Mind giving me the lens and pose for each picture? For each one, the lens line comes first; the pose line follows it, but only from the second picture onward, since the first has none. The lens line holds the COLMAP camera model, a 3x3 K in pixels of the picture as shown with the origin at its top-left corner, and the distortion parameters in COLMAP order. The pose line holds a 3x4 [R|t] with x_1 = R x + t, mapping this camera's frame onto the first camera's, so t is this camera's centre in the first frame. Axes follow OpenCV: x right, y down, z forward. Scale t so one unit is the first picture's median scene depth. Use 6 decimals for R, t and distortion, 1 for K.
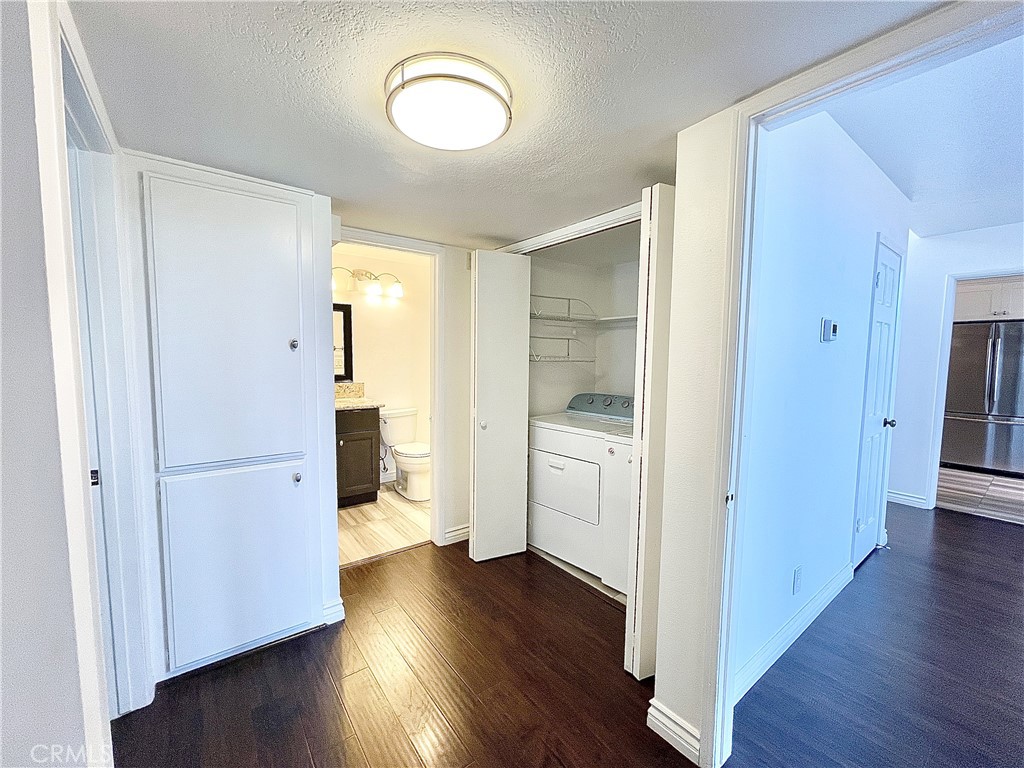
lens RADIAL K [[416.0, 0, 506.1], [0, 416.0, 385.0], [0, 0, 1]] dist [0.000546, -0.000197]
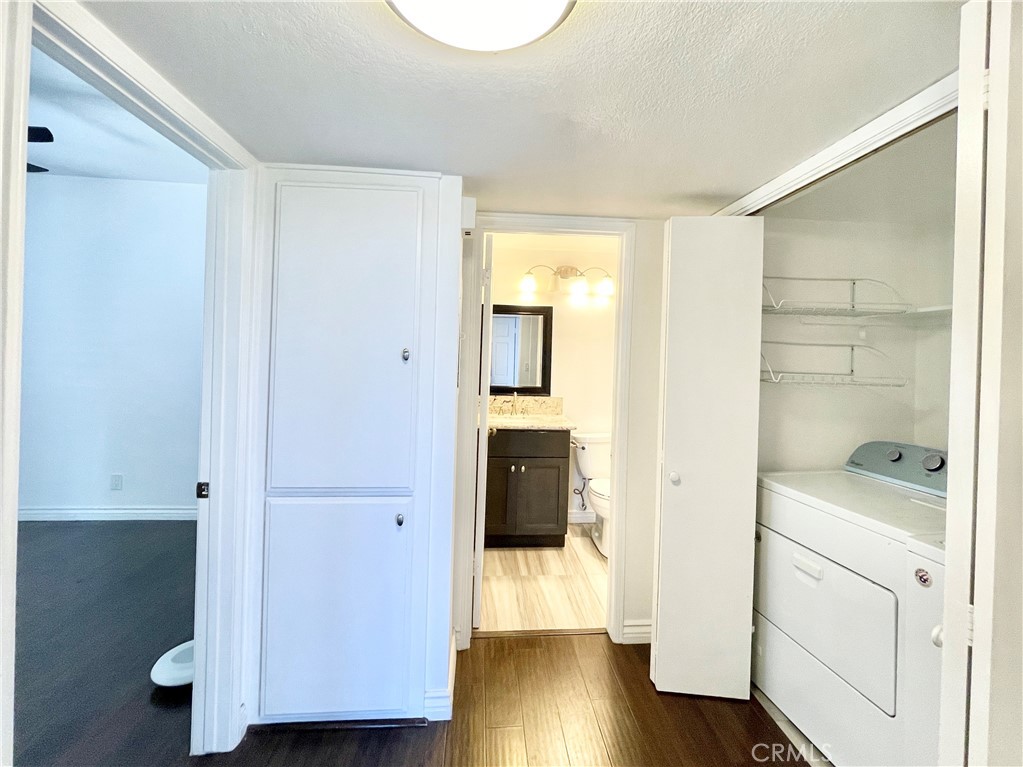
lens RADIAL K [[463.7, 0, 520.3], [0, 463.7, 355.4], [0, 0, 1]] dist [0.000361, -0.000270]
pose [[0.849204, 0.008610, -0.527994, 0.114191], [-0.053169, 0.996180, -0.069271, -0.030167], [0.525381, 0.086898, 0.846418, 0.223047]]
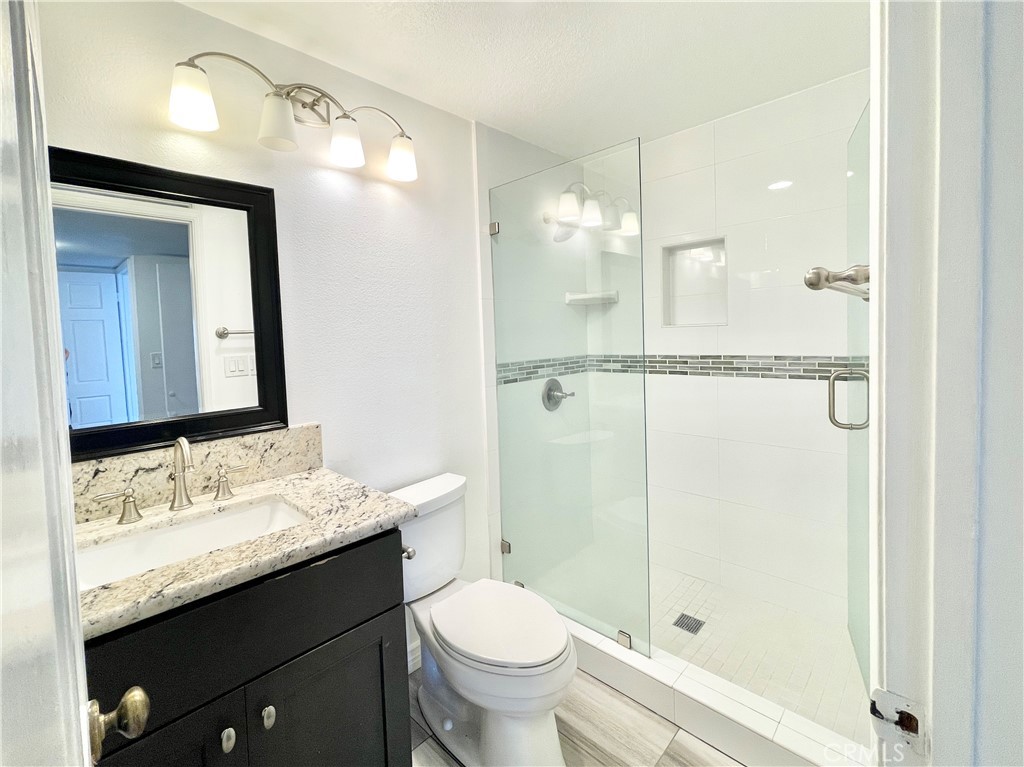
lens RADIAL K [[457.0, 0, 509.6], [0, 457.0, 357.8], [0, 0, 1]] dist [-0.001167, 0.000203]
pose [[0.985783, -0.053533, 0.159266, -0.355858], [0.057909, 0.998058, -0.022960, -0.061854], [-0.157728, 0.031857, 0.986969, 0.874200]]
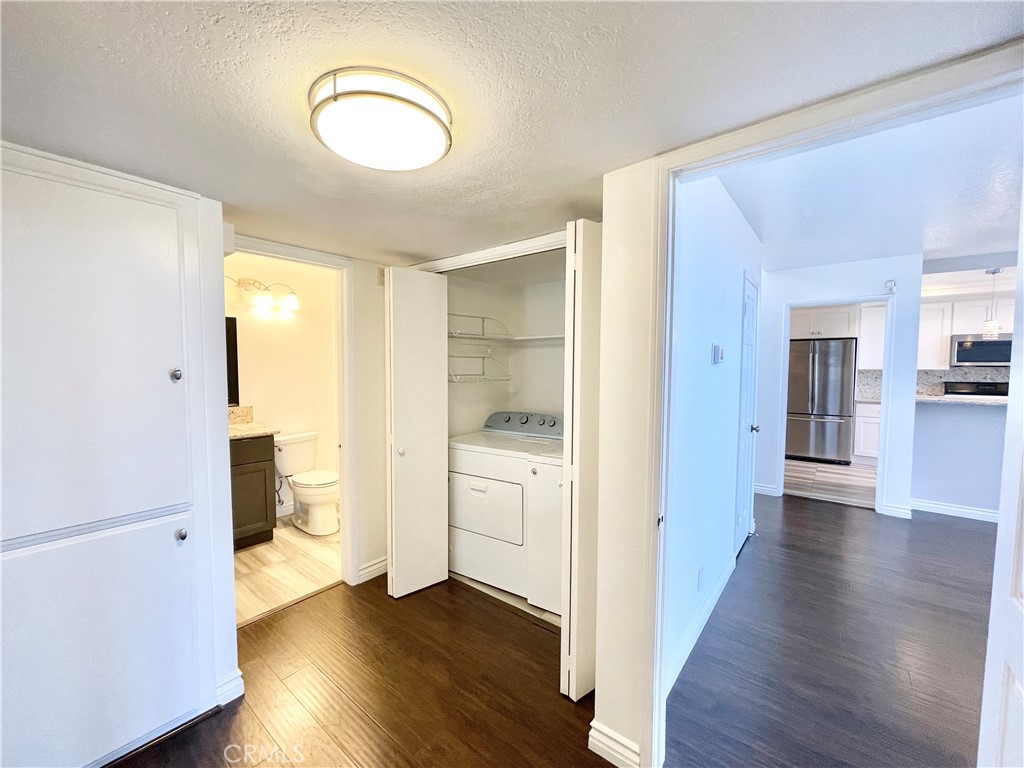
lens RADIAL K [[414.2, 0, 505.5], [0, 414.2, 384.6], [0, 0, 1]] dist [-0.000454, 0.000276]
pose [[0.970739, -0.019712, 0.239325, -0.044392], [0.025087, 0.999496, -0.019431, -0.029291], [-0.238822, 0.024867, 0.970745, 0.024912]]
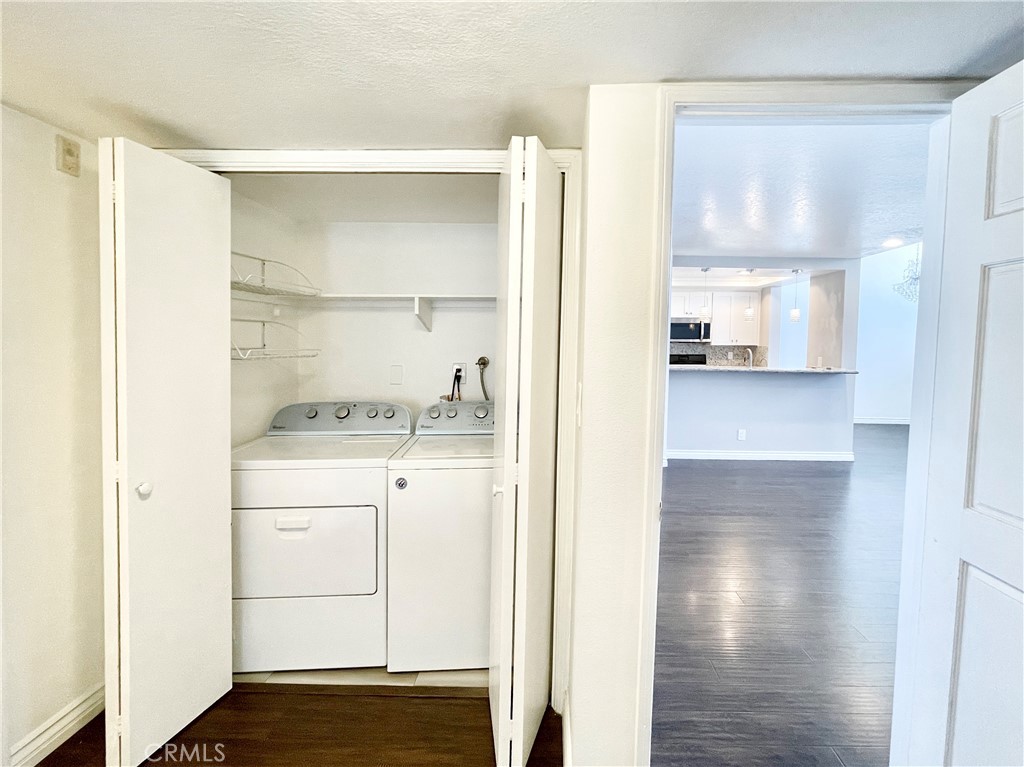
lens RADIAL K [[469.9, 0, 551.2], [0, 469.9, 363.8], [0, 0, 1]] dist [0.002361, 0.000148]
pose [[0.610092, -0.039895, 0.791325, -0.184208], [0.053520, 0.998526, 0.009078, -0.033453], [-0.790521, 0.036813, 0.611328, 0.240009]]
